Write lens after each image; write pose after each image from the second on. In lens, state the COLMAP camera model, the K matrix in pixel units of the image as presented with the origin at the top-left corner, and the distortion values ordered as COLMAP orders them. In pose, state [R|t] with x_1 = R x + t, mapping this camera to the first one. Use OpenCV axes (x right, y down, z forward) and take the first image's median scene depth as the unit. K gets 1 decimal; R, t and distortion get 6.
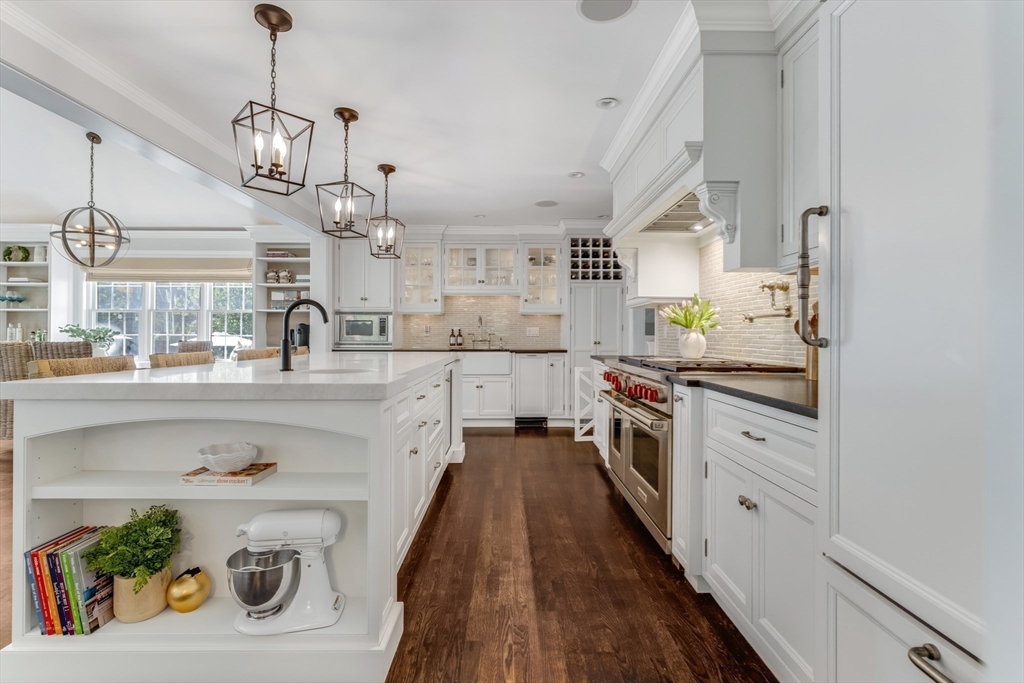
lens RADIAL K [[462.6, 0, 513.6], [0, 462.6, 339.0], [0, 0, 1]] dist [0.000993, 0.000383]
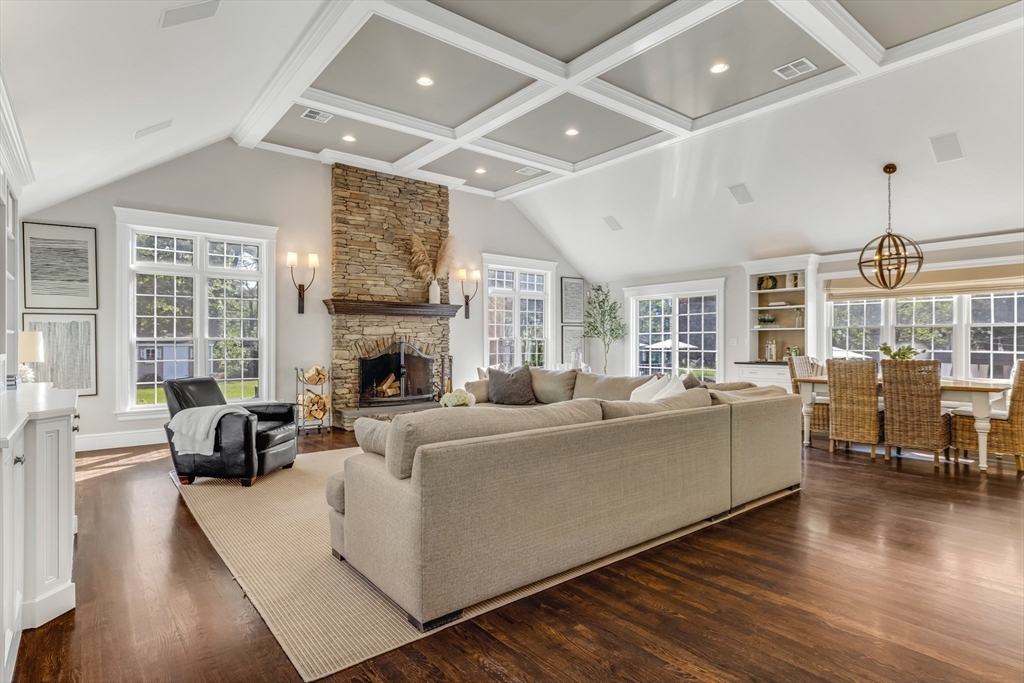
lens RADIAL K [[530.8, 0, 511.7], [0, 530.8, 339.6], [0, 0, 1]] dist [-0.003596, 0.000599]
pose [[0.614140, -0.007281, -0.789163, -0.404552], [-0.002849, 0.999930, -0.011443, -0.018404], [0.789192, 0.009276, 0.614077, -0.375907]]
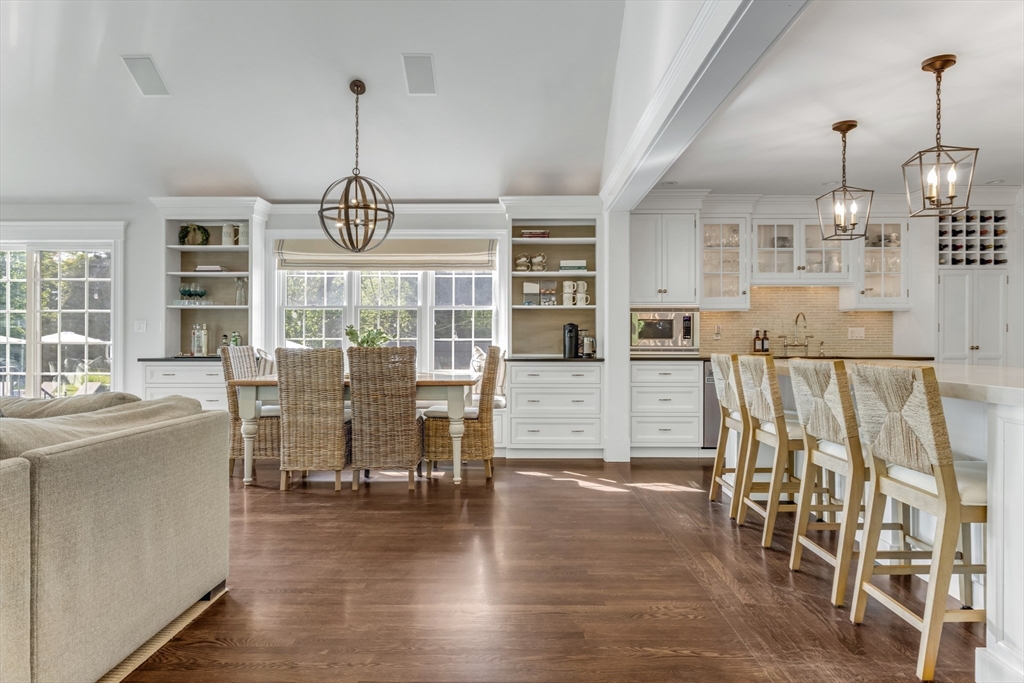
lens RADIAL K [[630.8, 0, 513.1], [0, 630.8, 340.7], [0, 0, 1]] dist [-0.001560, 0.003632]
pose [[0.999775, -0.001971, -0.021125, -0.525652], [0.001842, 0.999980, -0.006120, 0.001572], [0.021136, 0.006080, 0.999758, -0.052395]]
